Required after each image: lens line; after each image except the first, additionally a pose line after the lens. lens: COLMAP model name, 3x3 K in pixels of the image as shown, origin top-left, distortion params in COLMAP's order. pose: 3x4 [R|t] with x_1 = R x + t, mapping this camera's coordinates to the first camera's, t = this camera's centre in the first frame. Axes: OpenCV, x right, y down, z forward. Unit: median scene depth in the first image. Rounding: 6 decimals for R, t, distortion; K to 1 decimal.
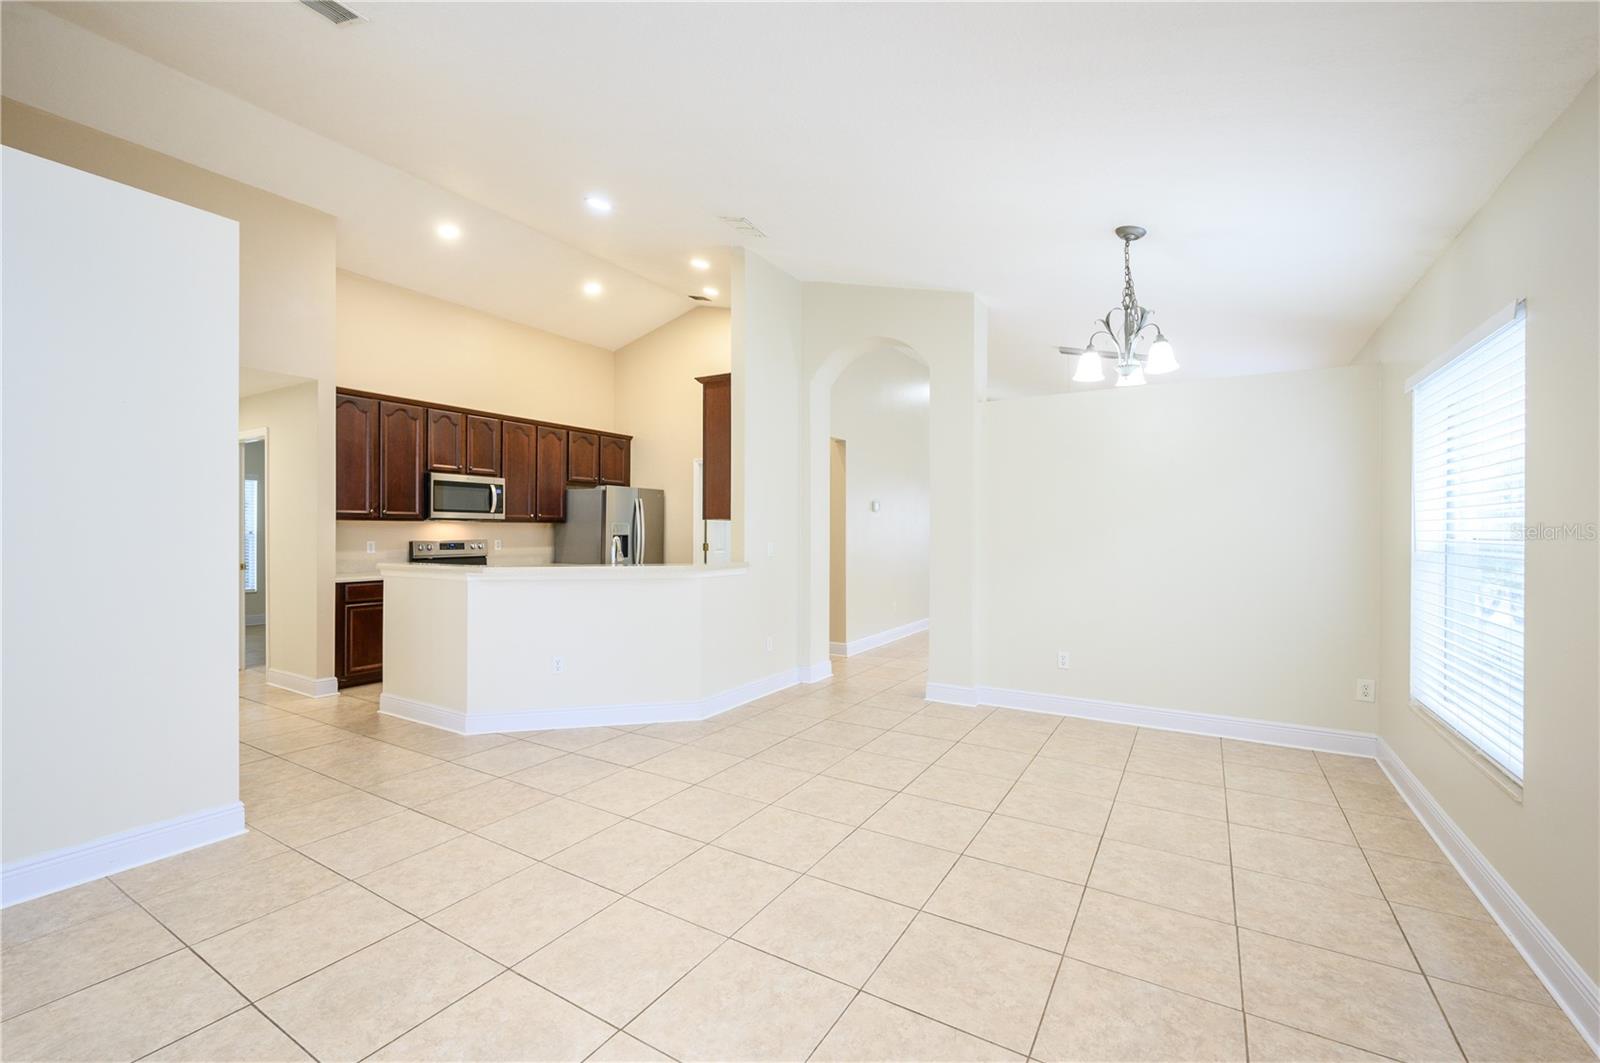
lens RADIAL K [[671.2, 0, 800.0], [0, 671.2, 531.5], [0, 0, 1]] dist [-0.000104, -0.000367]
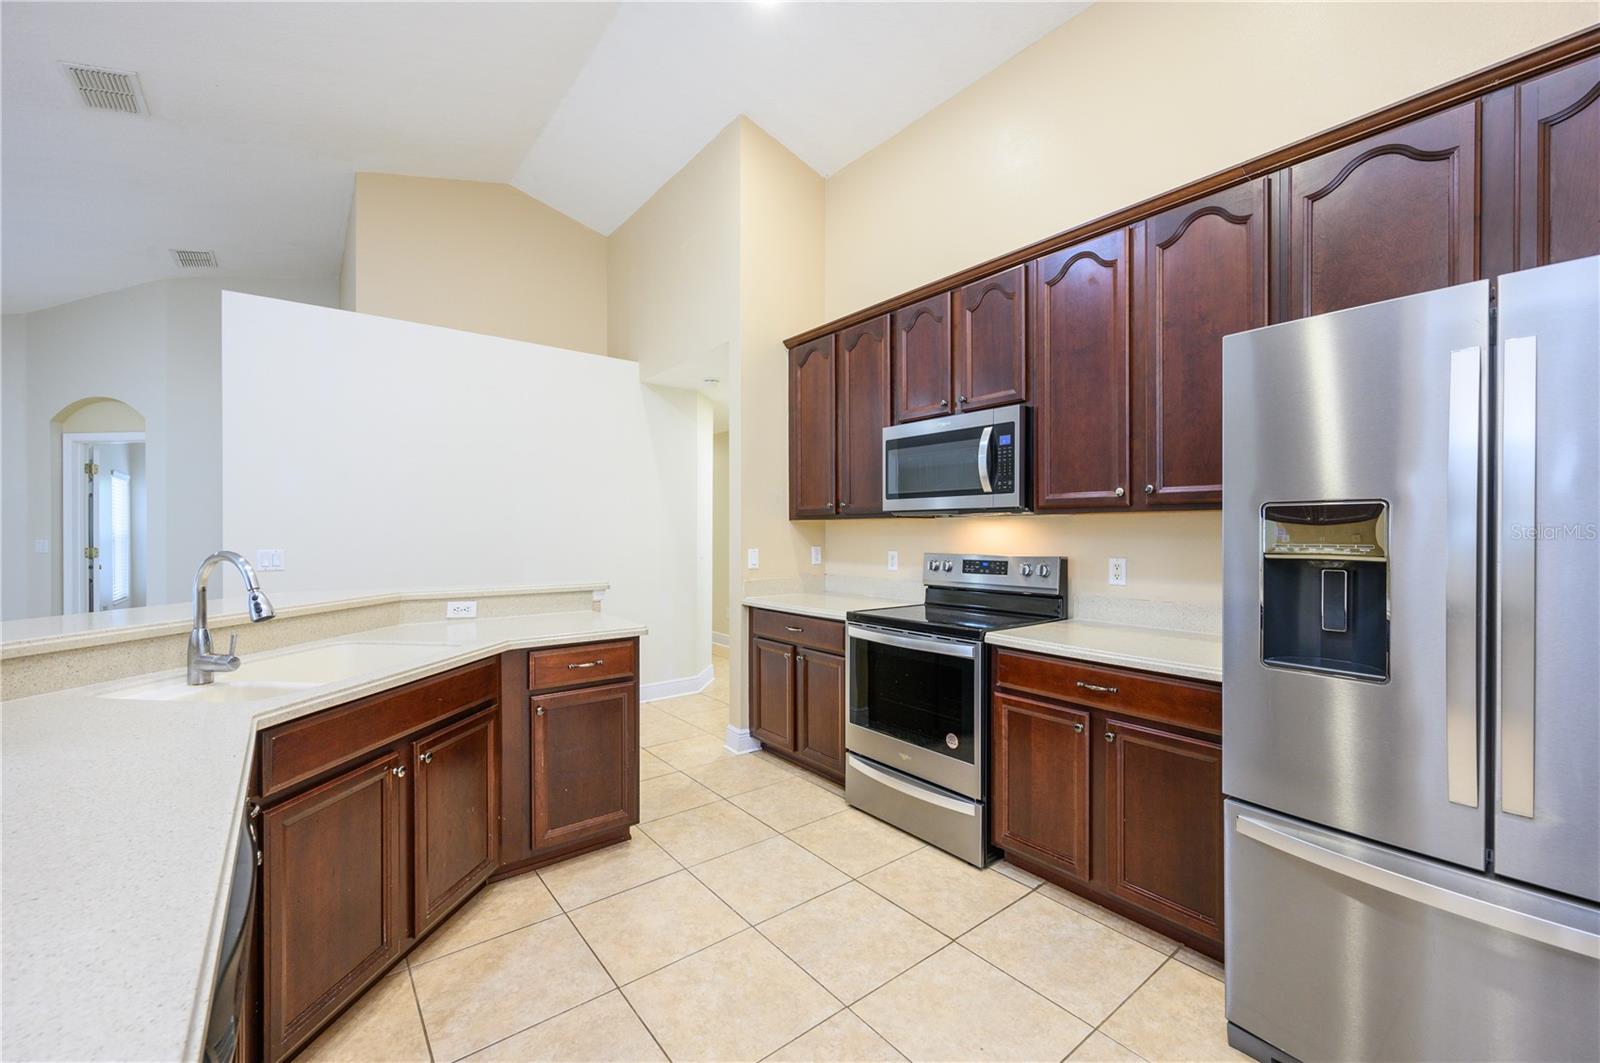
lens RADIAL K [[637.4, 0, 800.6], [0, 637.4, 534.9], [0, 0, 1]] dist [-0.001034, 0.000049]
pose [[-0.346535, 0.001547, -0.938036, -0.040475], [-0.001060, 0.999997, 0.002040, -0.002118], [0.938036, 0.001701, -0.346533, 1.053539]]
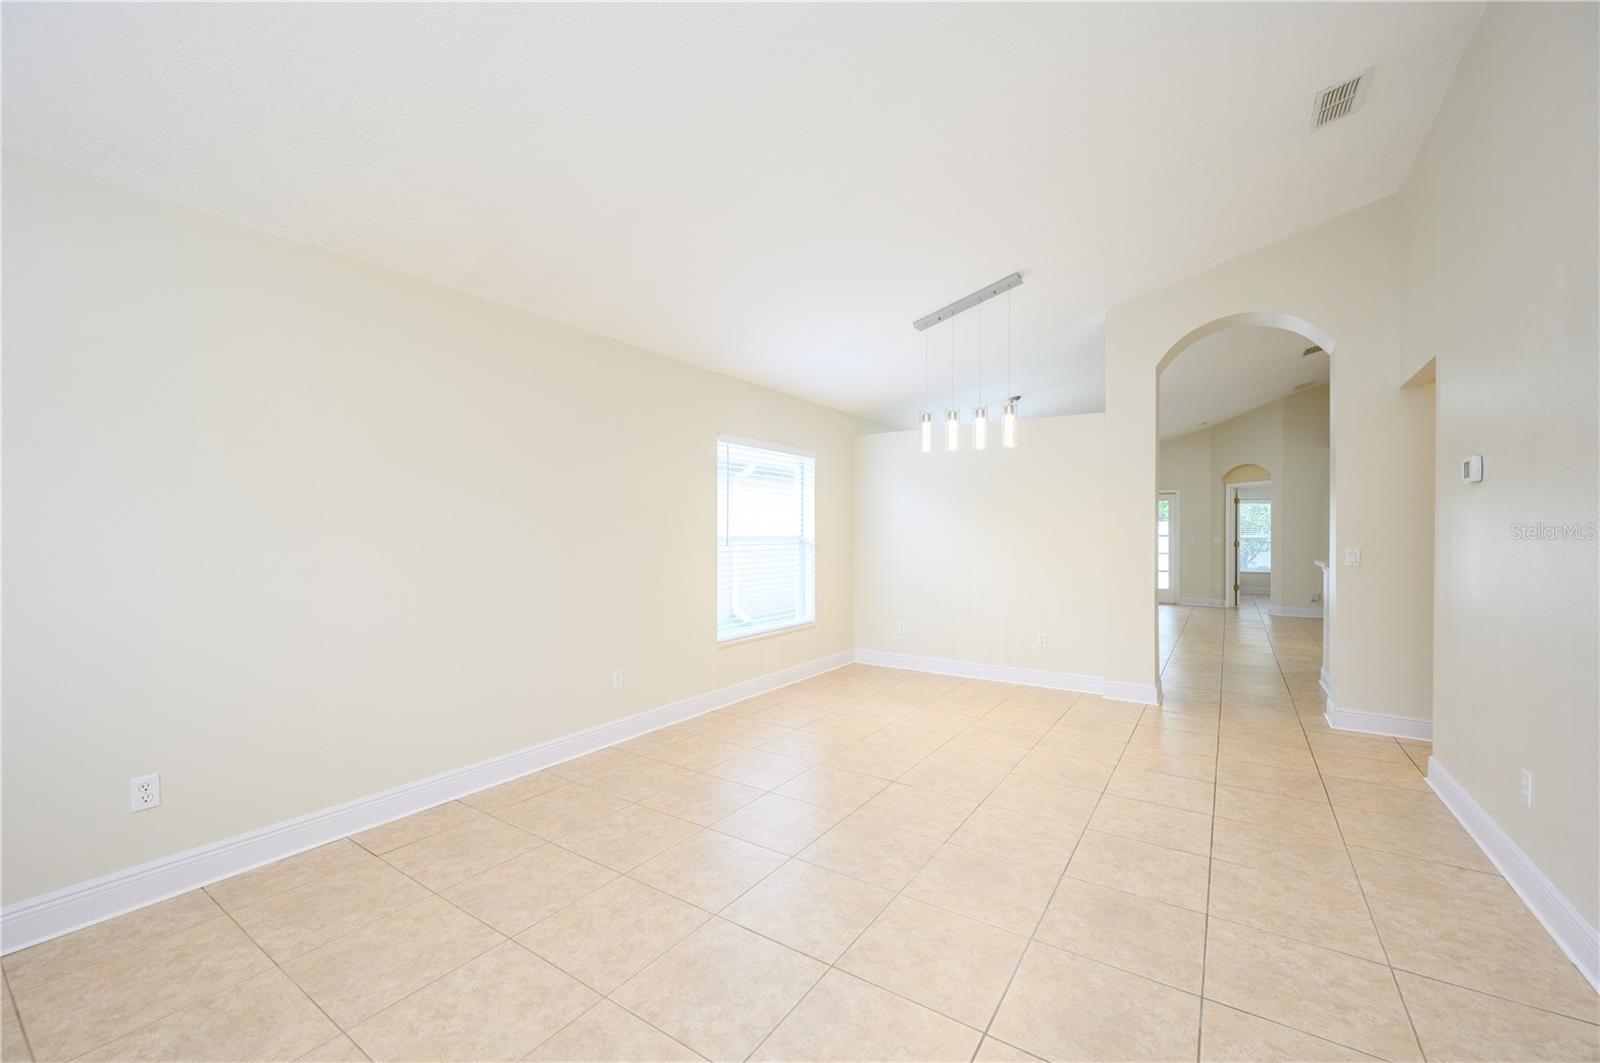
lens RADIAL K [[640.0, 0, 800.0], [0, 640.0, 531.5], [0, 0, 1]] dist [-0.000718, 0.000059]
pose [[-0.998900, -0.004740, 0.046653, 0.556817], [-0.004849, 0.999986, -0.002216, 0.001161], [-0.046642, -0.002440, -0.998909, 1.592583]]
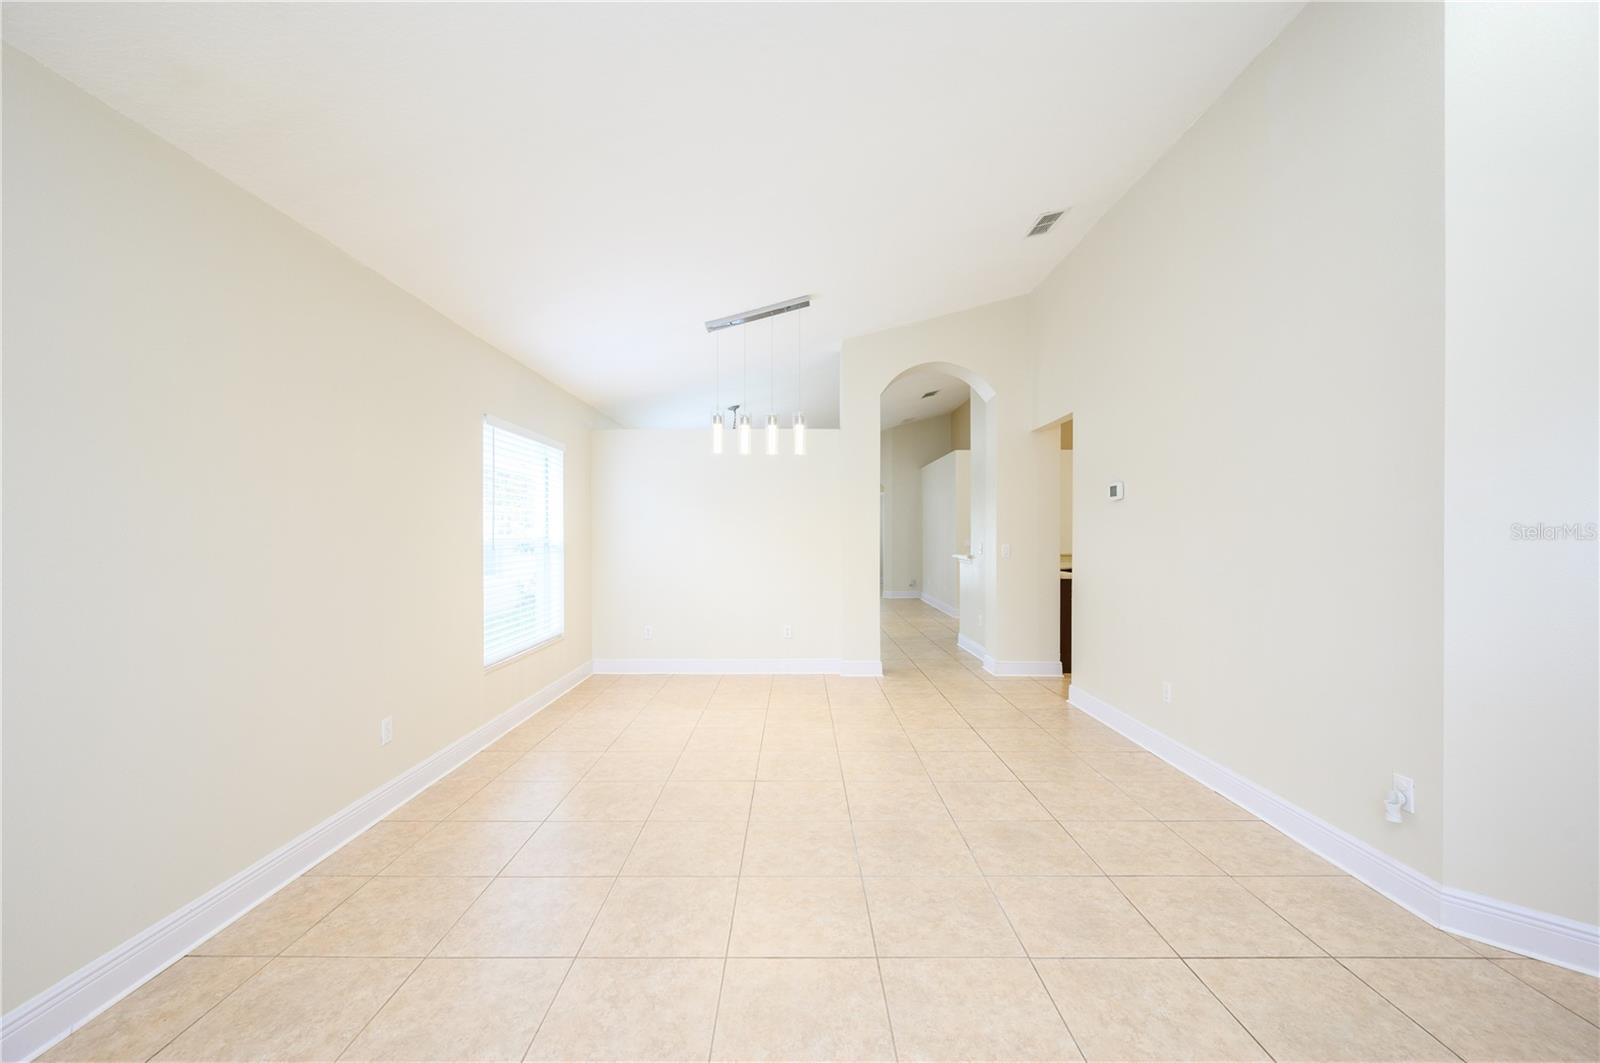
lens RADIAL K [[640.9, 0, 792.4], [0, 640.9, 533.1], [0, 0, 1]] dist [-0.000360, -0.000048]
pose [[-0.857938, -0.002562, -0.513746, 0.743096], [-0.000706, 0.999992, -0.003809, 0.002320], [0.513752, -0.002906, -0.857934, 1.535890]]
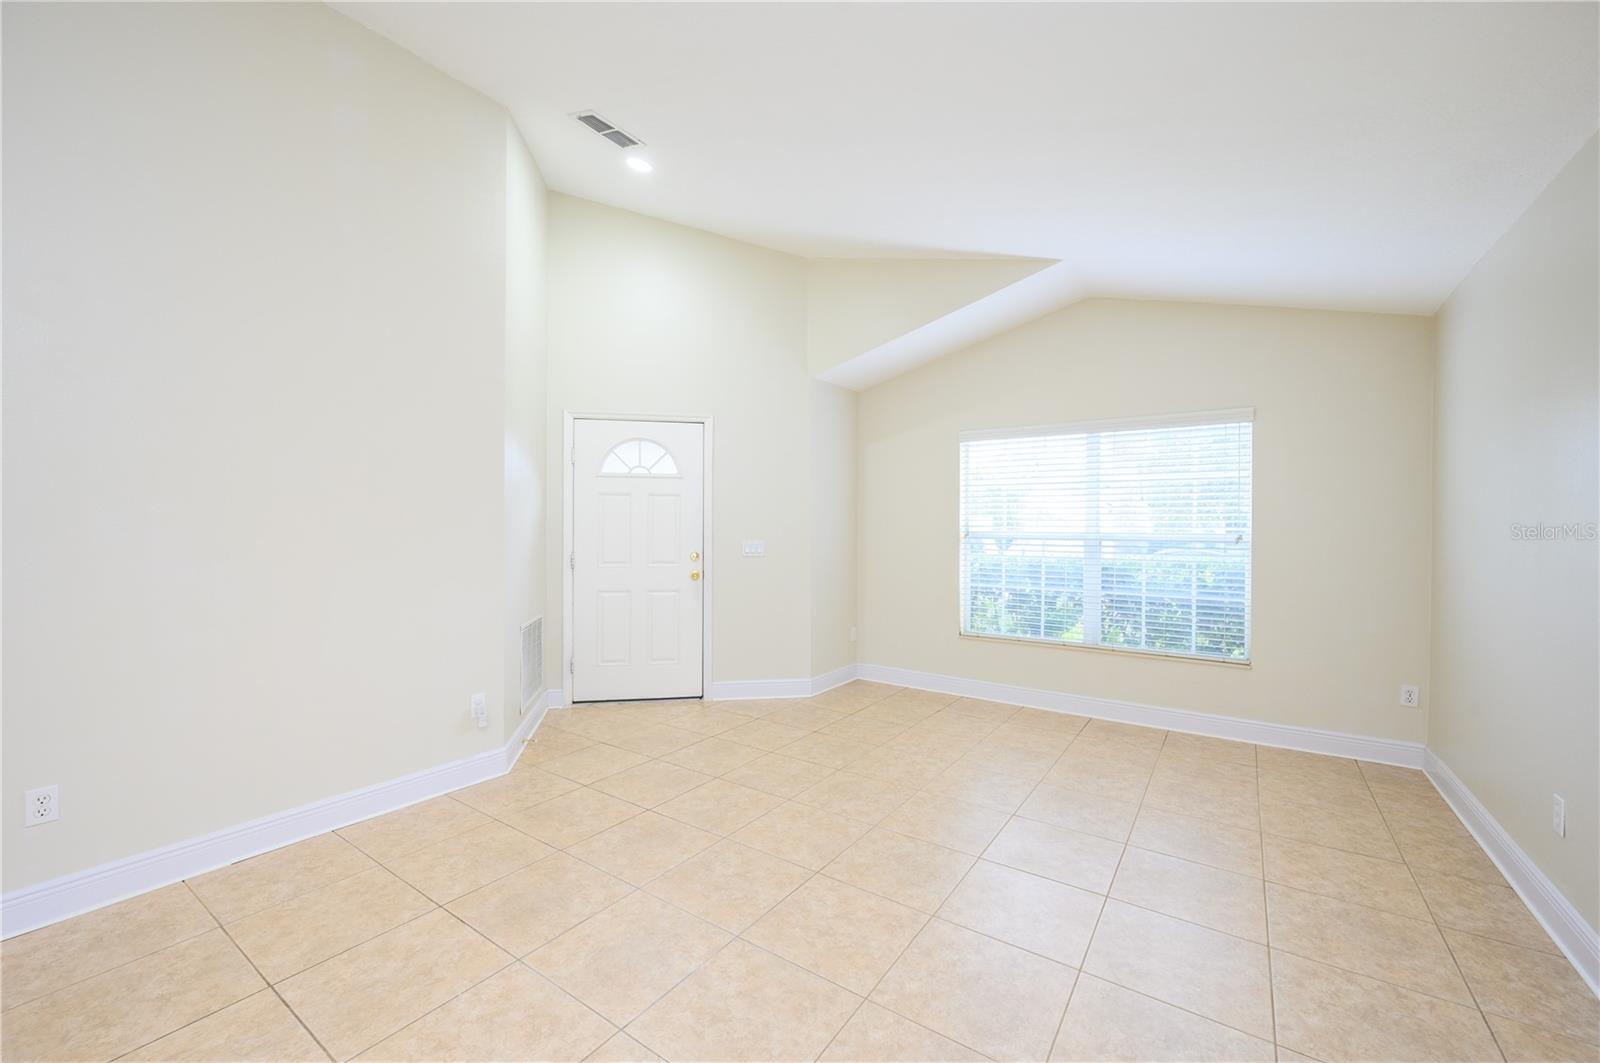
lens RADIAL K [[637.4, 0, 800.6], [0, 637.4, 534.9], [0, 0, 1]] dist [-0.001034, 0.000049]
pose [[0.998171, 0.003138, -0.060374, 0.566795], [-0.002529, 0.999945, 0.010157, 0.001163], [0.060403, -0.009986, 0.998124, 0.933755]]
